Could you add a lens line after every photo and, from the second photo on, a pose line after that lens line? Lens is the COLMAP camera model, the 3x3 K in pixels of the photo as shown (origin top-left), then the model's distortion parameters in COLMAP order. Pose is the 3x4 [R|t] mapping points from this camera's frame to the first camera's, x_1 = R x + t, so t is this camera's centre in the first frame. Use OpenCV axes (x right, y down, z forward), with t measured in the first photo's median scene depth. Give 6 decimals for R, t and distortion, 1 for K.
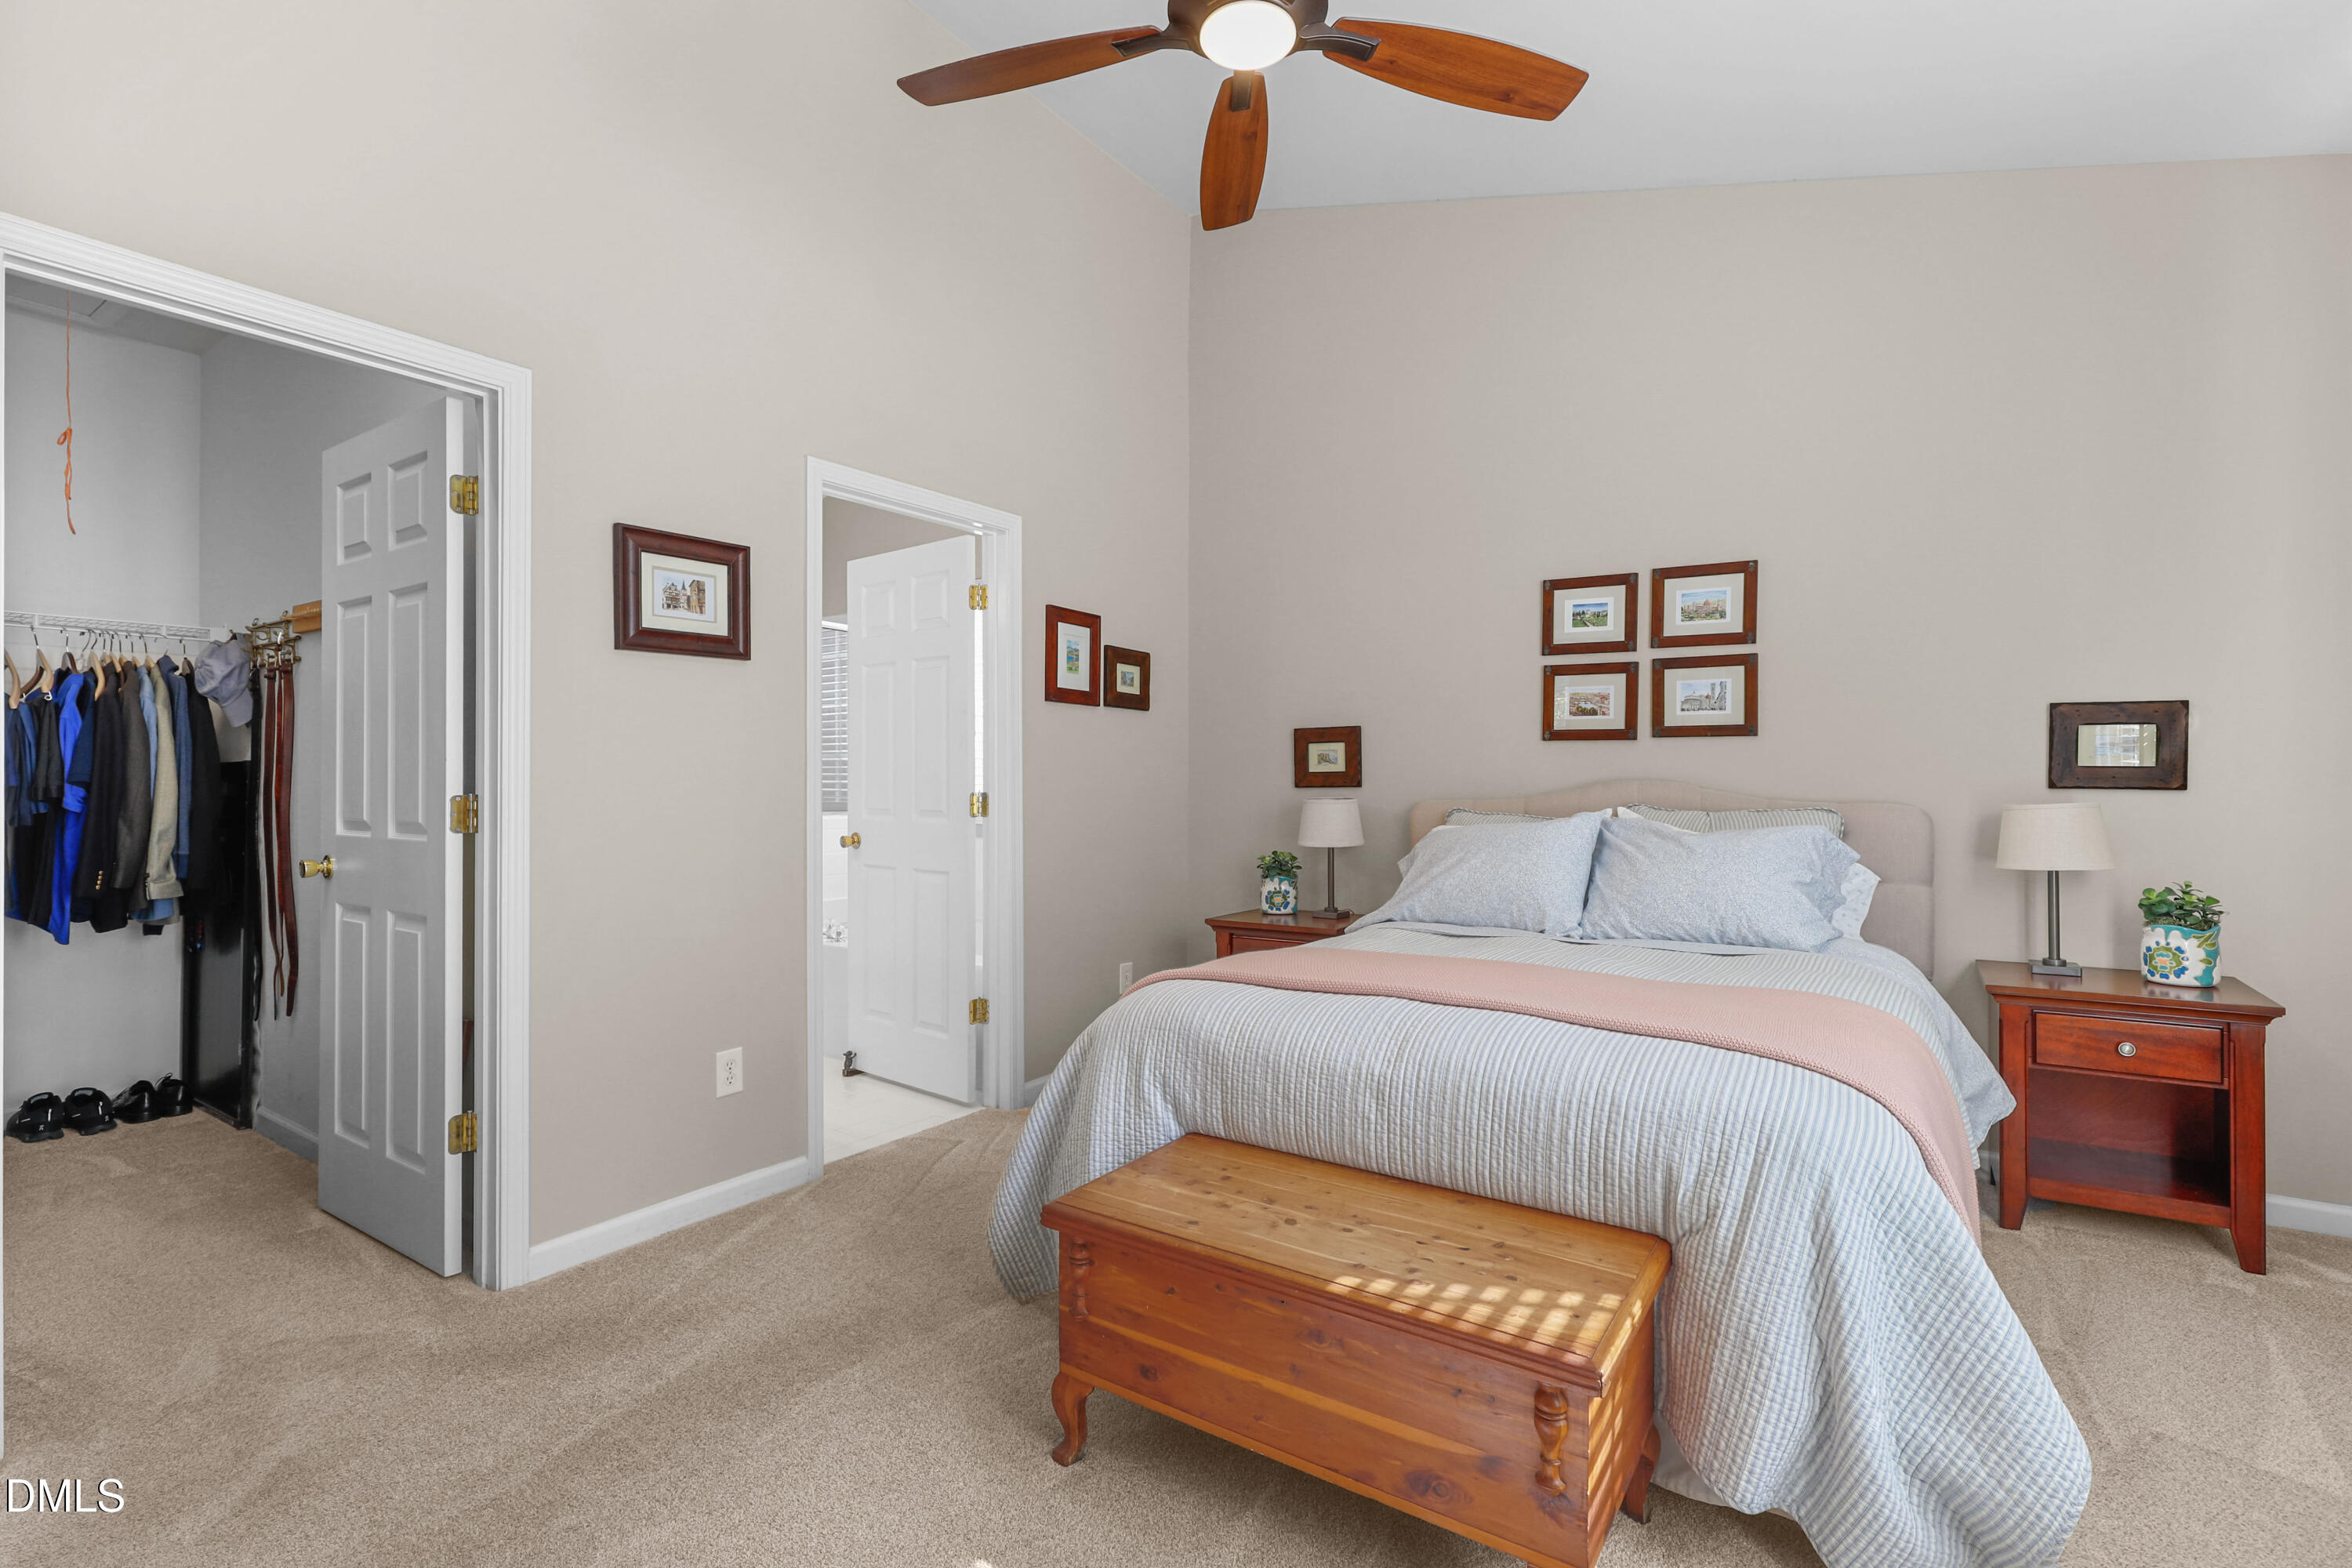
lens RADIAL K [[1071.0, 0, 1185.5], [0, 1071.0, 773.6], [0, 0, 1]] dist [0.003640, 0.000328]
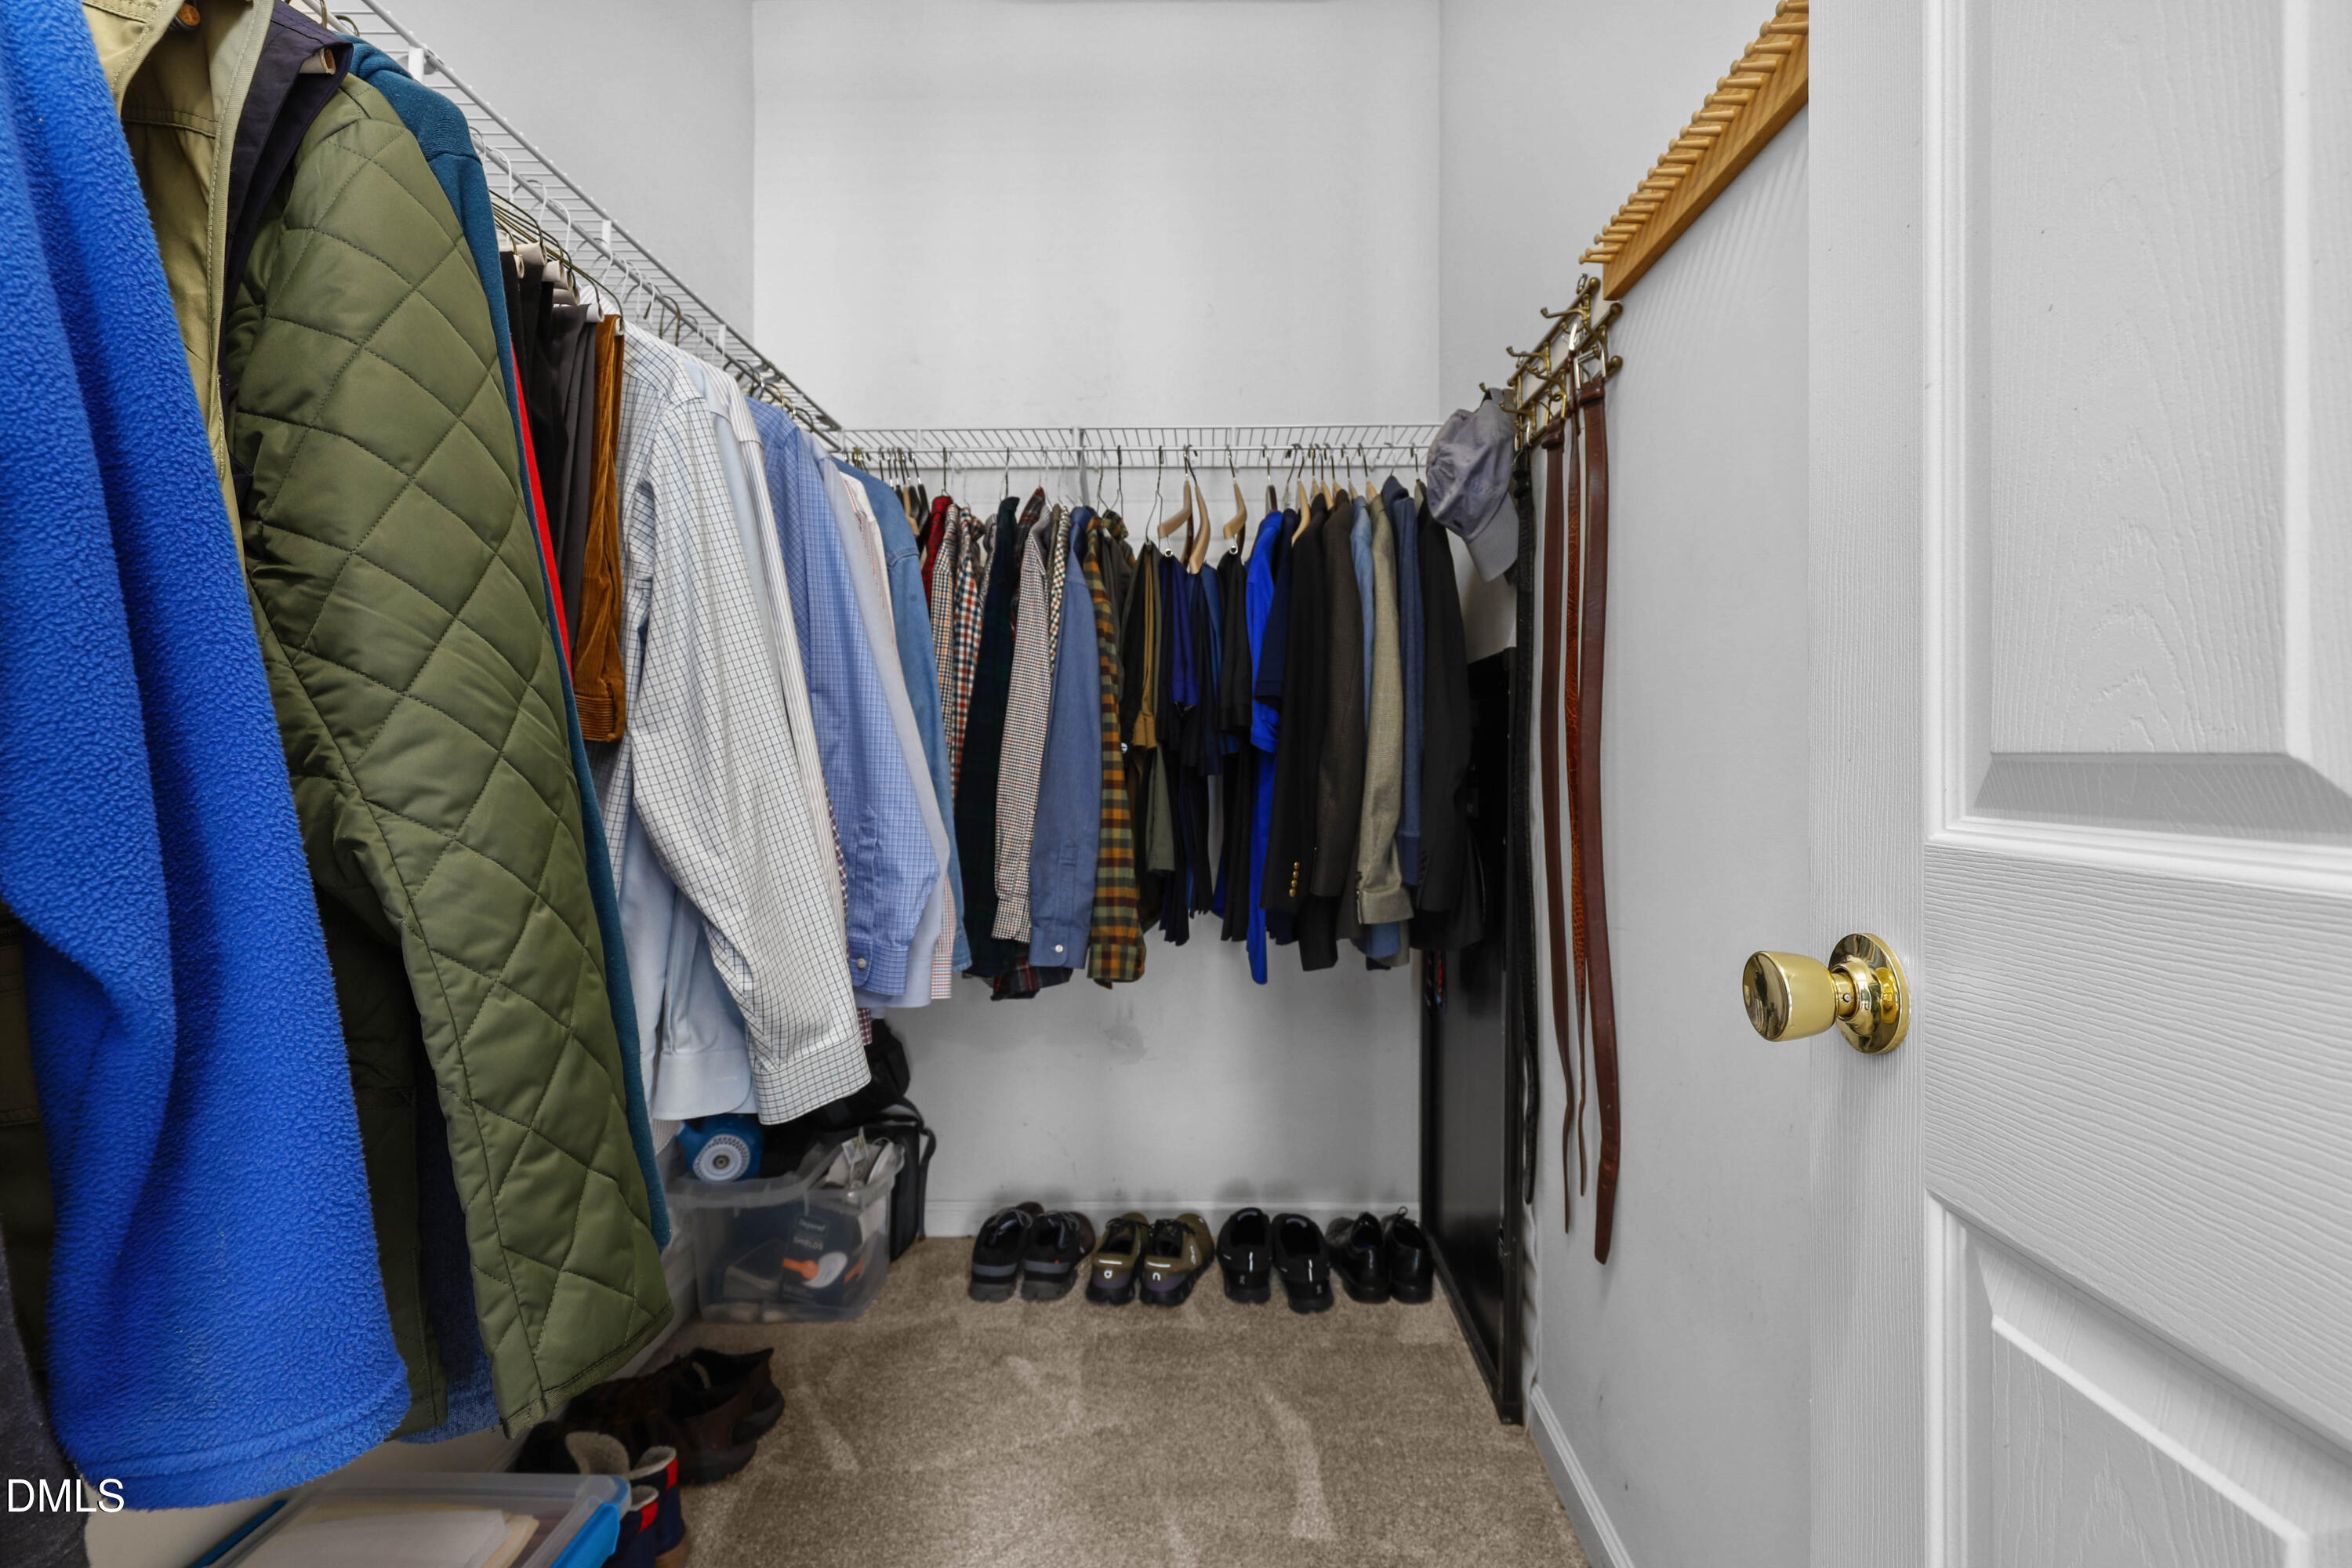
lens RADIAL K [[1071.0, 0, 1180.6], [0, 1071.0, 765.2], [0, 0, 1]] dist [0.003640, 0.000328]
pose [[0.541401, 0.006048, -0.840743, -0.563727], [0.009447, 0.999867, 0.013276, 0.032822], [0.840712, -0.015130, 0.541272, 0.631510]]
